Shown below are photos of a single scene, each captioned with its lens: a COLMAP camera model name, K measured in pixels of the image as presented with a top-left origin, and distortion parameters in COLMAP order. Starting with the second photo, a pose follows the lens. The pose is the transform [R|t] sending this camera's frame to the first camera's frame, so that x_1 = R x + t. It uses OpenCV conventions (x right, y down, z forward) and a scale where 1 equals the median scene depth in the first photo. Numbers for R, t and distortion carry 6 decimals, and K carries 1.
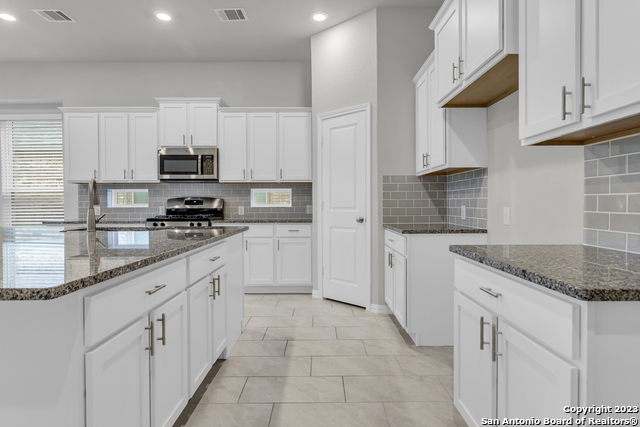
lens RADIAL K [[358.6, 0, 321.3], [0, 358.6, 207.5], [0, 0, 1]] dist [-0.007173, 0.001463]
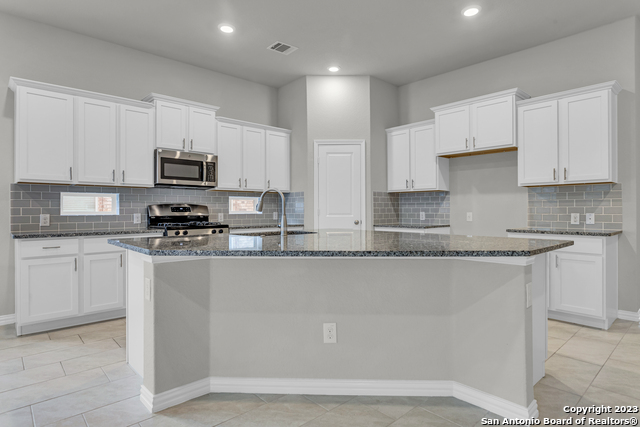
lens RADIAL K [[358.6, 0, 321.3], [0, 358.6, 207.5], [0, 0, 1]] dist [-0.007173, 0.001463]
pose [[0.740114, 0.006647, 0.672449, -0.804630], [0.006779, 0.999827, -0.017344, 0.000159], [-0.672447, 0.017395, 0.739940, 0.051549]]
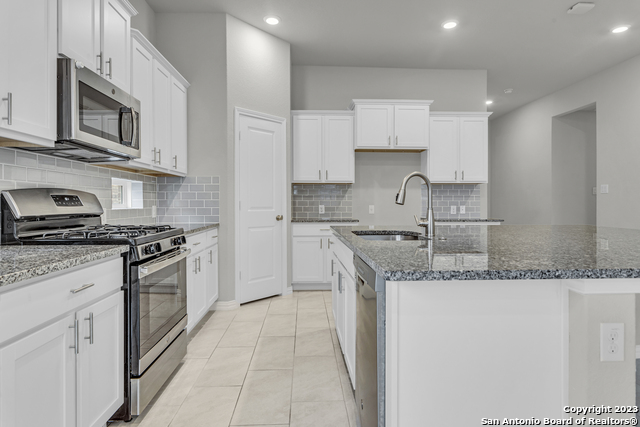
lens RADIAL K [[367.2, 0, 321.4], [0, 367.2, 203.2], [0, 0, 1]] dist [-0.002861, 0.000260]
pose [[-0.047112, 0.002493, 0.998887, -0.918995], [0.010533, 0.999943, -0.001999, -0.007335], [-0.998834, 0.010427, -0.047135, 0.794961]]
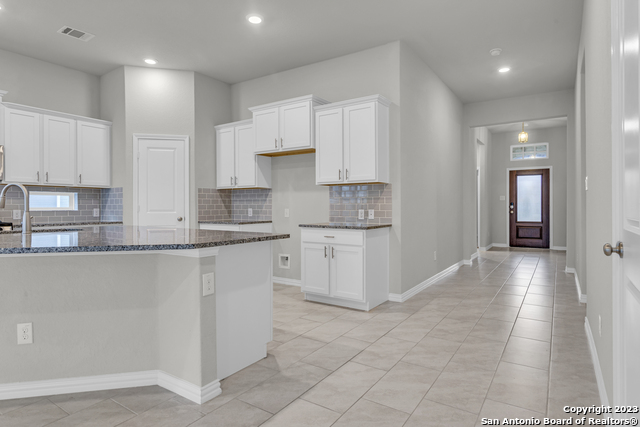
lens RADIAL K [[358.6, 0, 321.3], [0, 358.6, 207.5], [0, 0, 1]] dist [-0.007173, 0.001463]
pose [[0.558055, 0.000323, 0.829804, -0.630999], [0.008362, 0.999947, -0.006013, 0.002838], [-0.829762, 0.010295, 0.558023, -0.190817]]
